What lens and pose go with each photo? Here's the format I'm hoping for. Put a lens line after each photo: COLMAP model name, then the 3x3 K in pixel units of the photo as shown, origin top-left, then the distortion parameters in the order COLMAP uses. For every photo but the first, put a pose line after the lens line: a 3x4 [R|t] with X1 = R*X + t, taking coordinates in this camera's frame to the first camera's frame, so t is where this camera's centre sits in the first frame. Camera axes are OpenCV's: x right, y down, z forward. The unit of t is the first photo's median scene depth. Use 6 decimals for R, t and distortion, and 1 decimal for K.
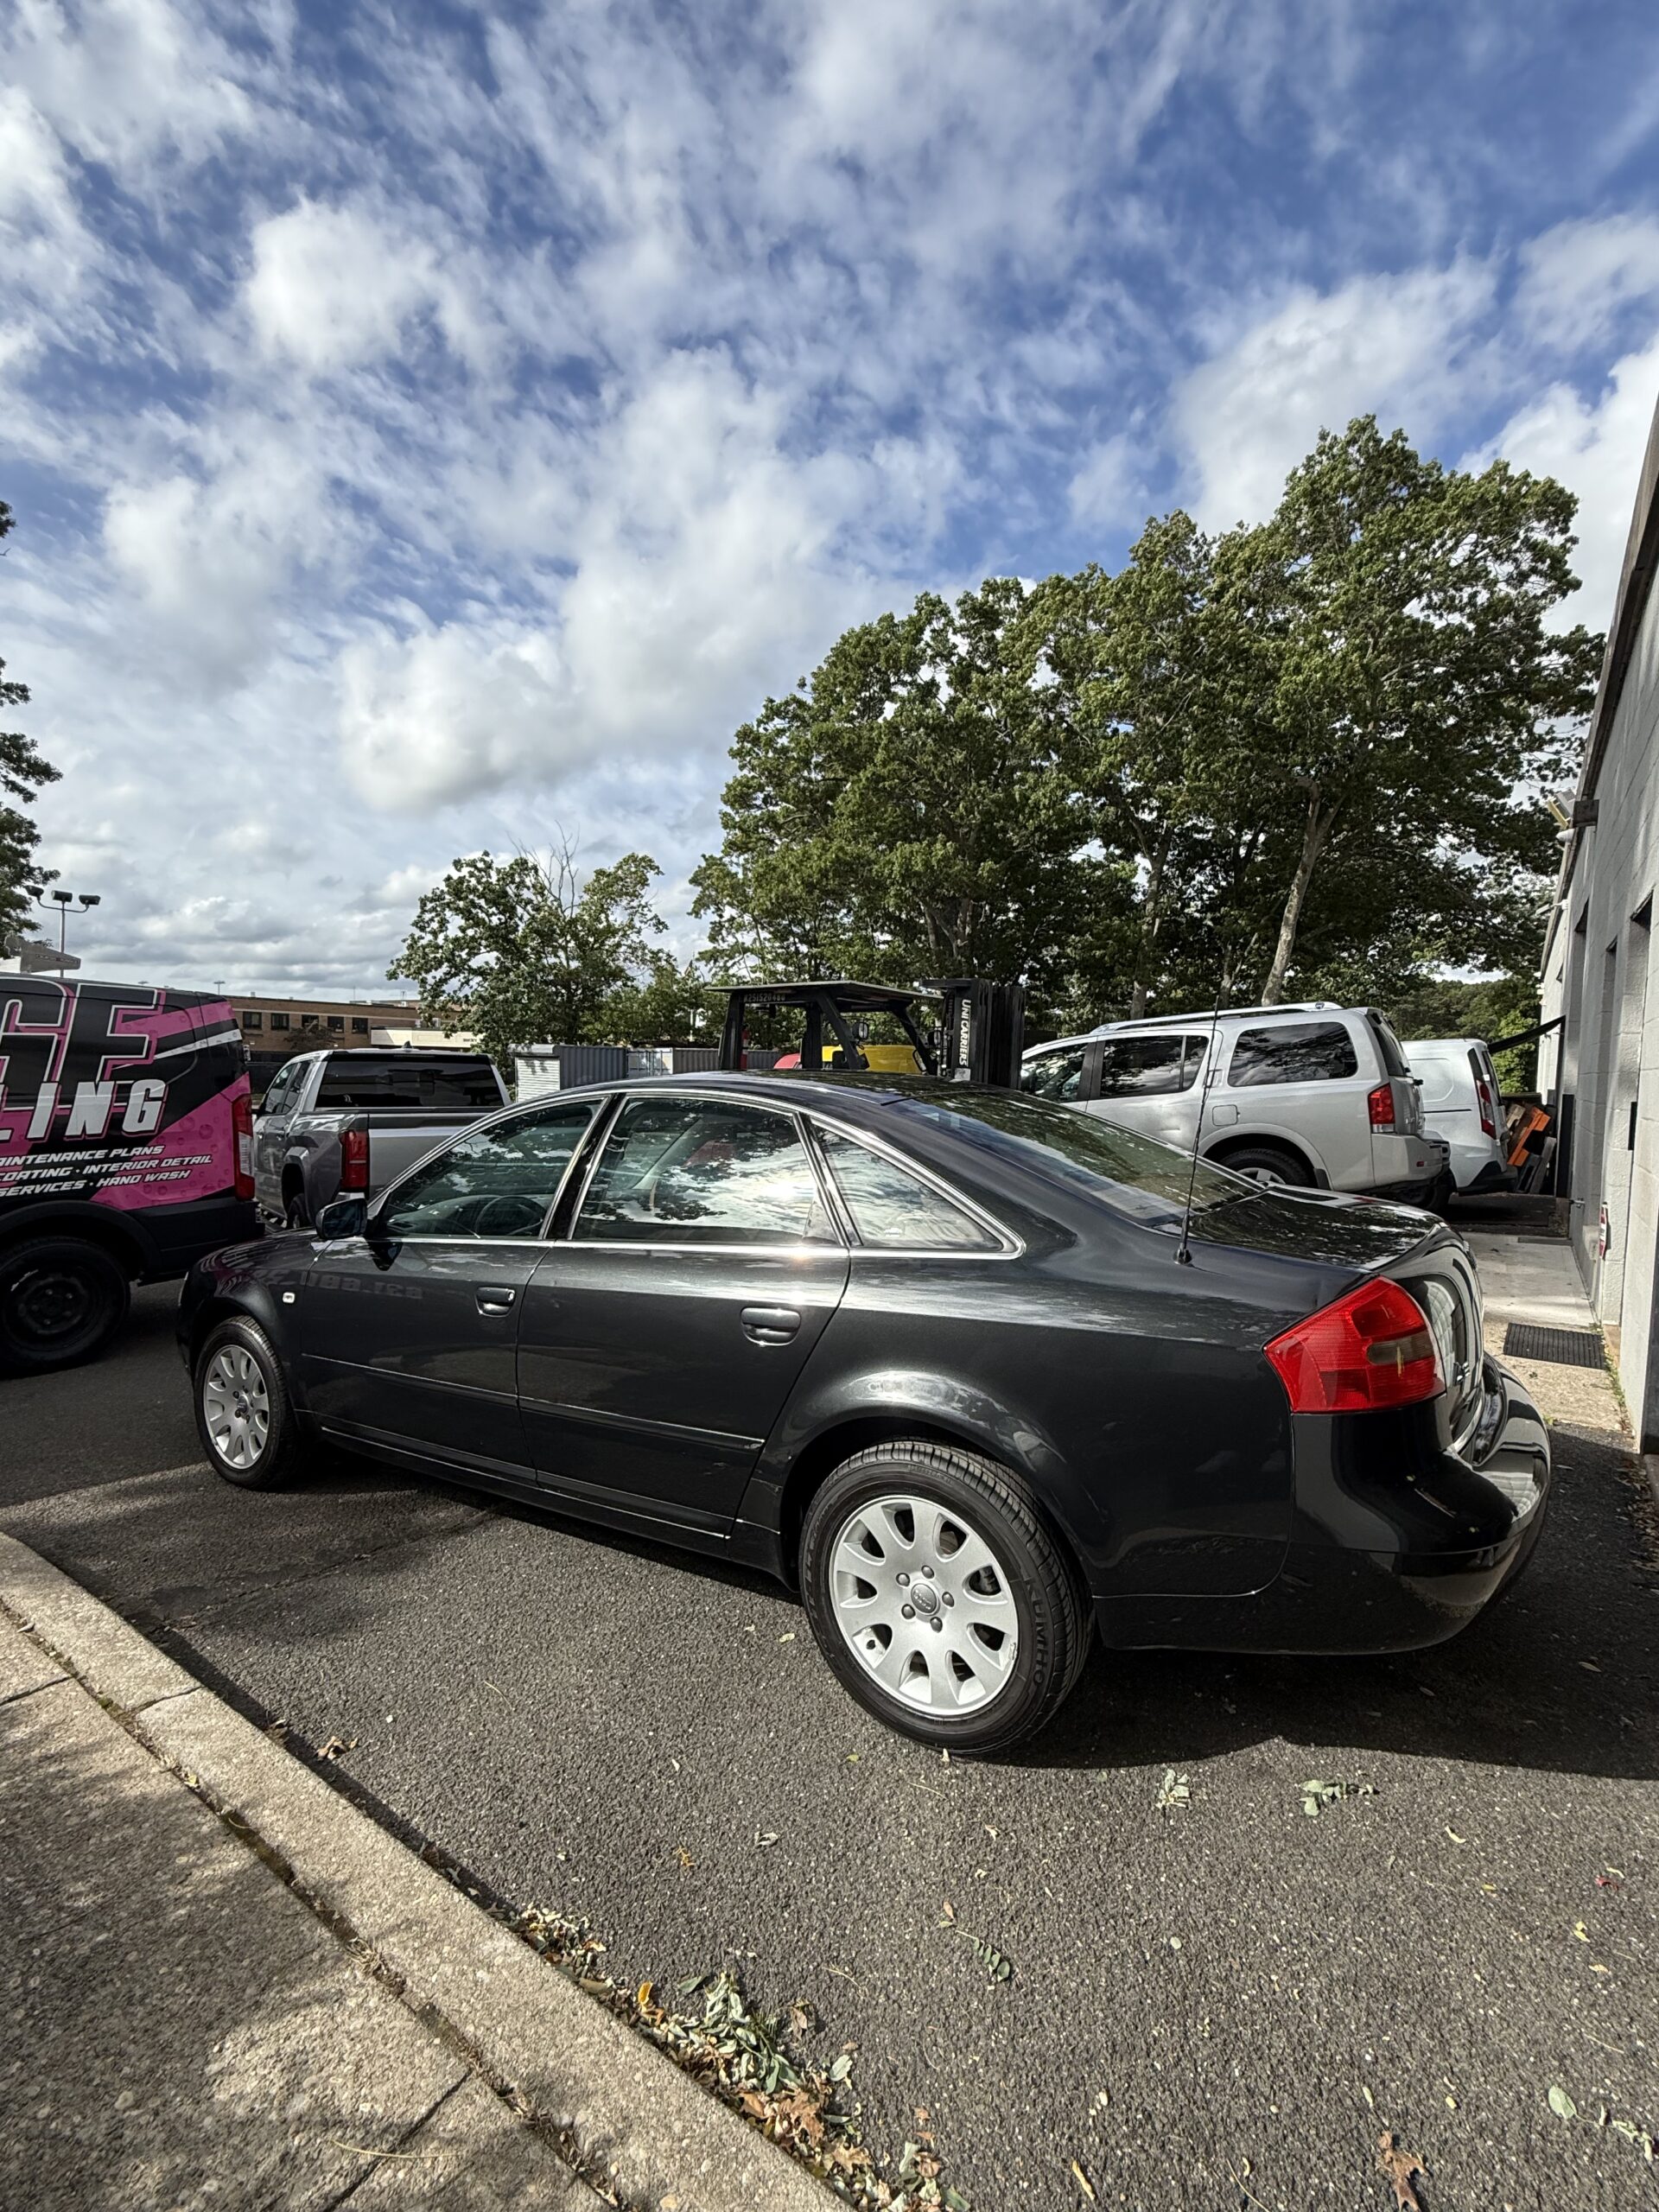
lens RADIAL K [[955.7, 0, 829.5], [0, 955.7, 1106.0], [0, 0, 1]] dist [-0.002951, -0.000416]
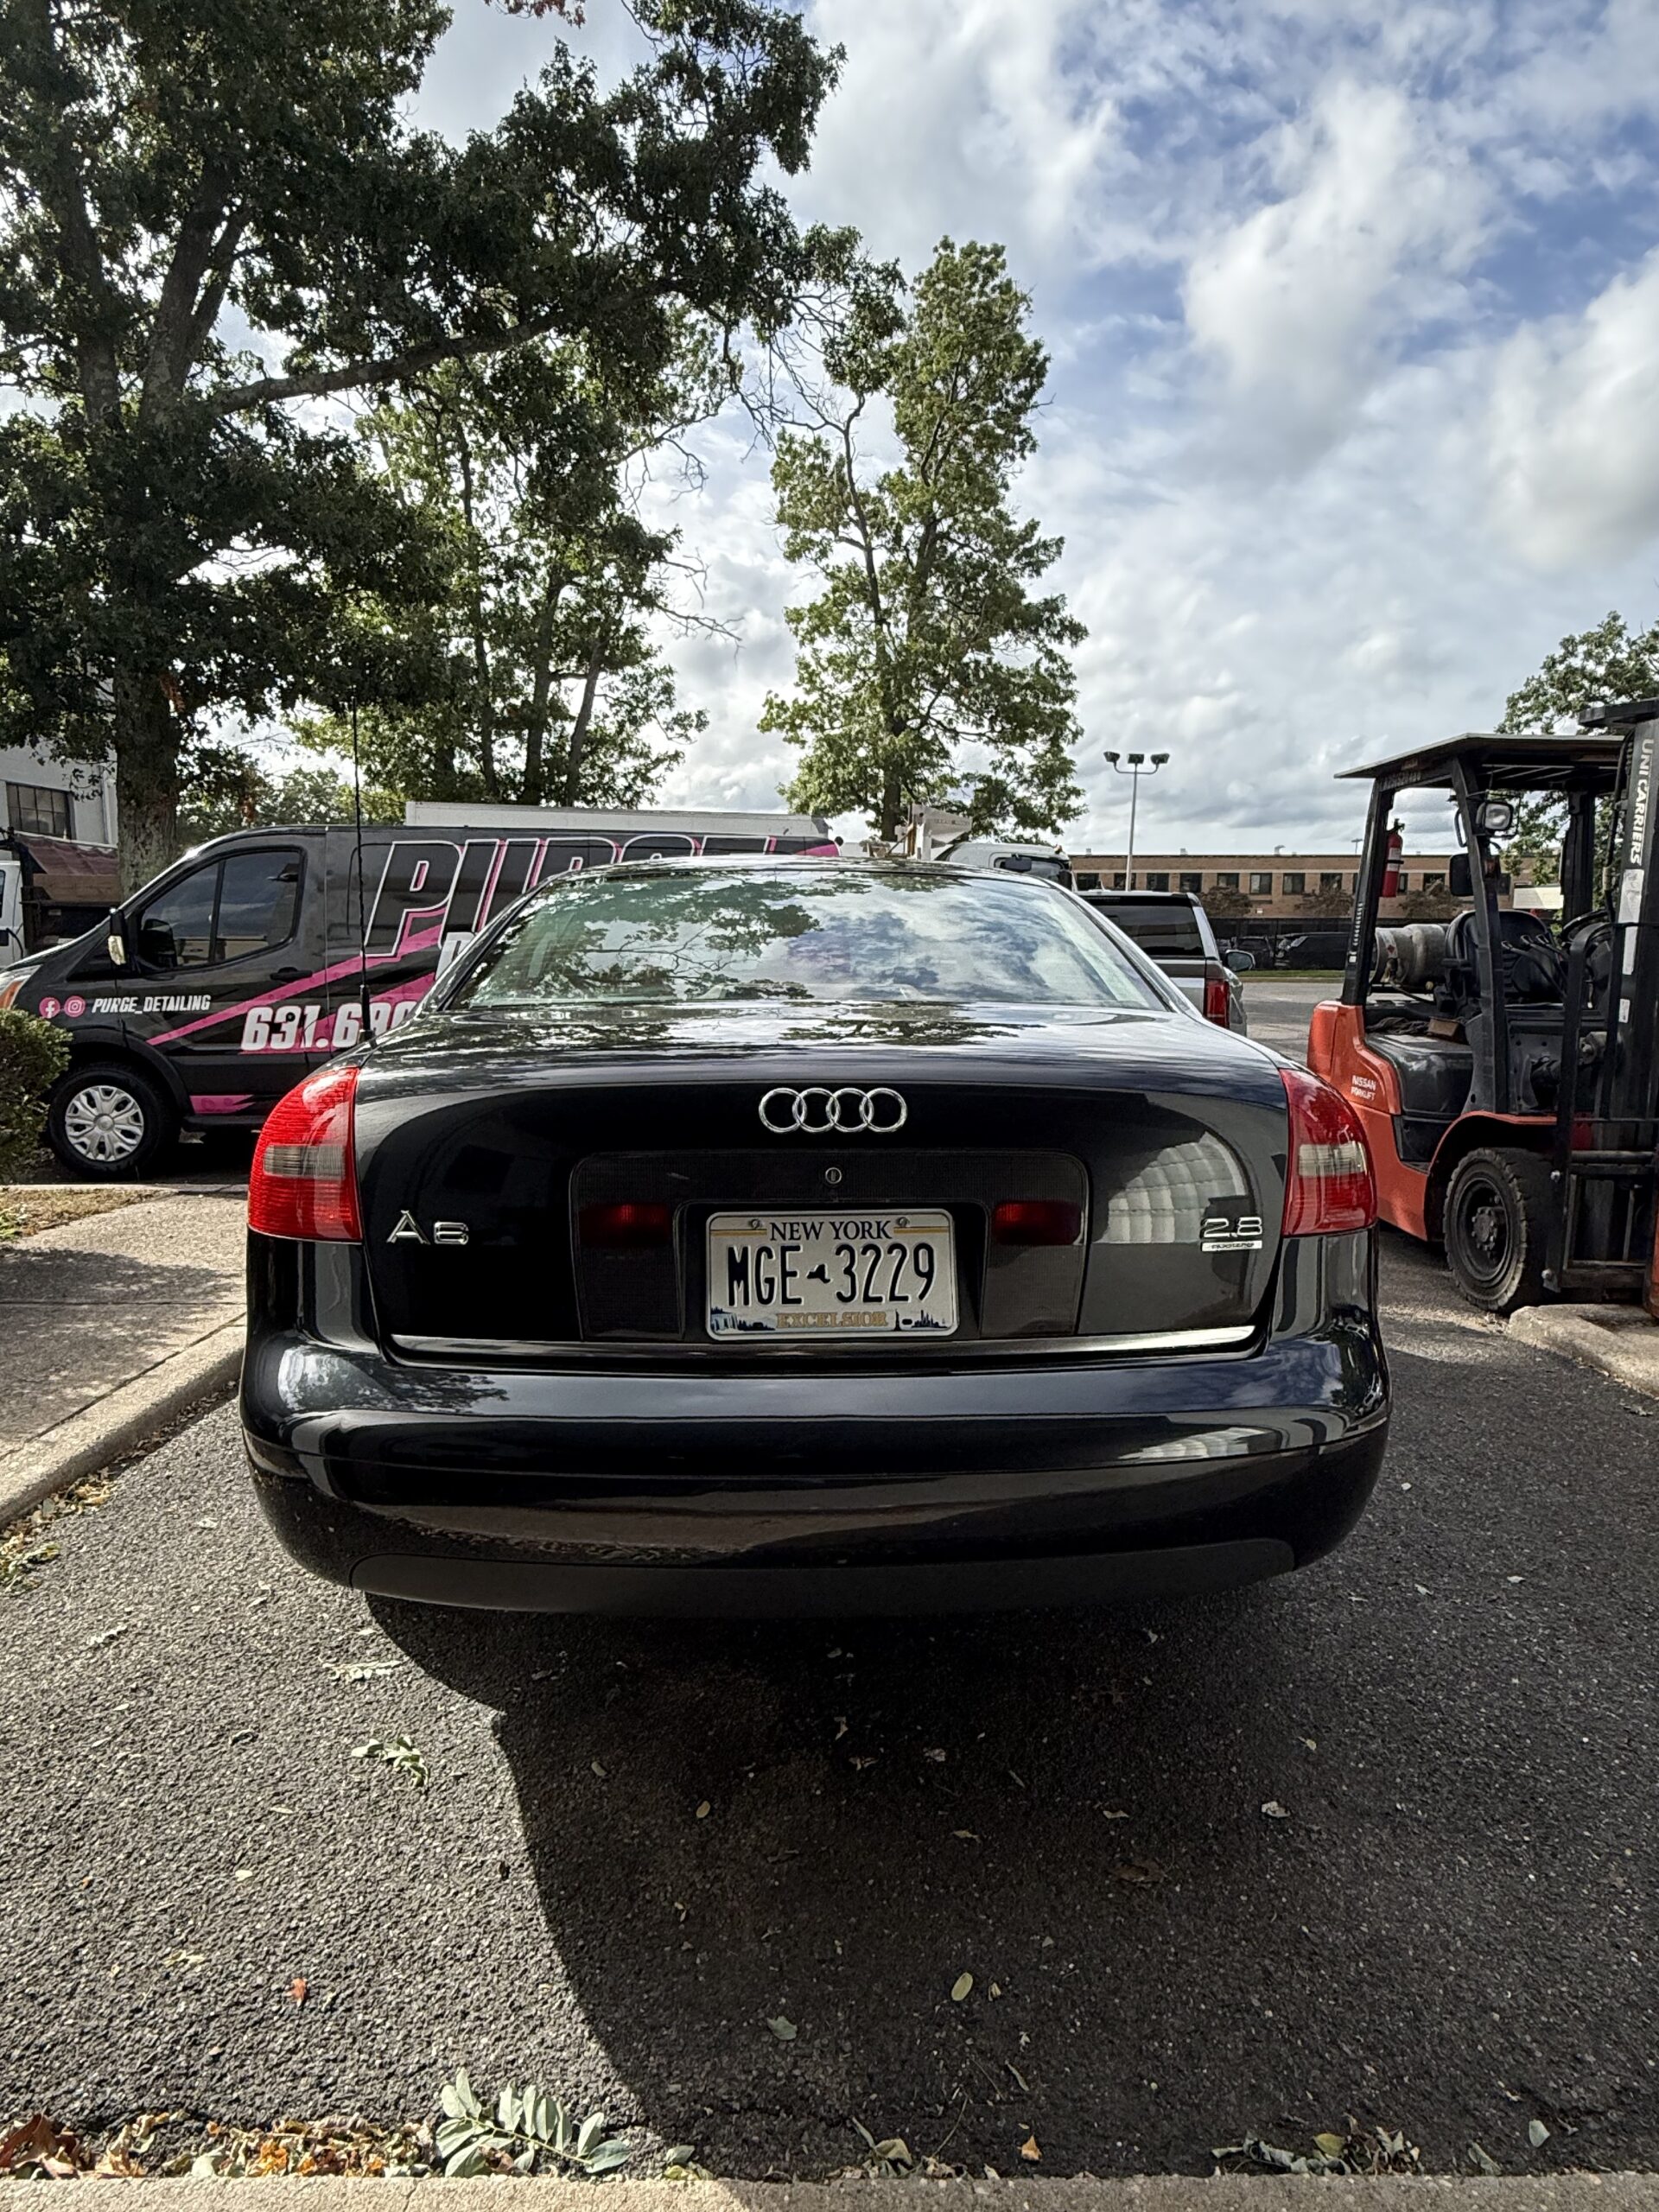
lens RADIAL K [[1283.2, 0, 829.5], [0, 1283.2, 1106.0], [0, 0, 1]] dist [0.005761, 0.000863]
pose [[0.588276, 0.098077, -0.802691, 1.376010], [-0.033397, 0.994718, 0.097063, 0.106701], [0.807970, -0.030292, 0.588444, 0.656108]]
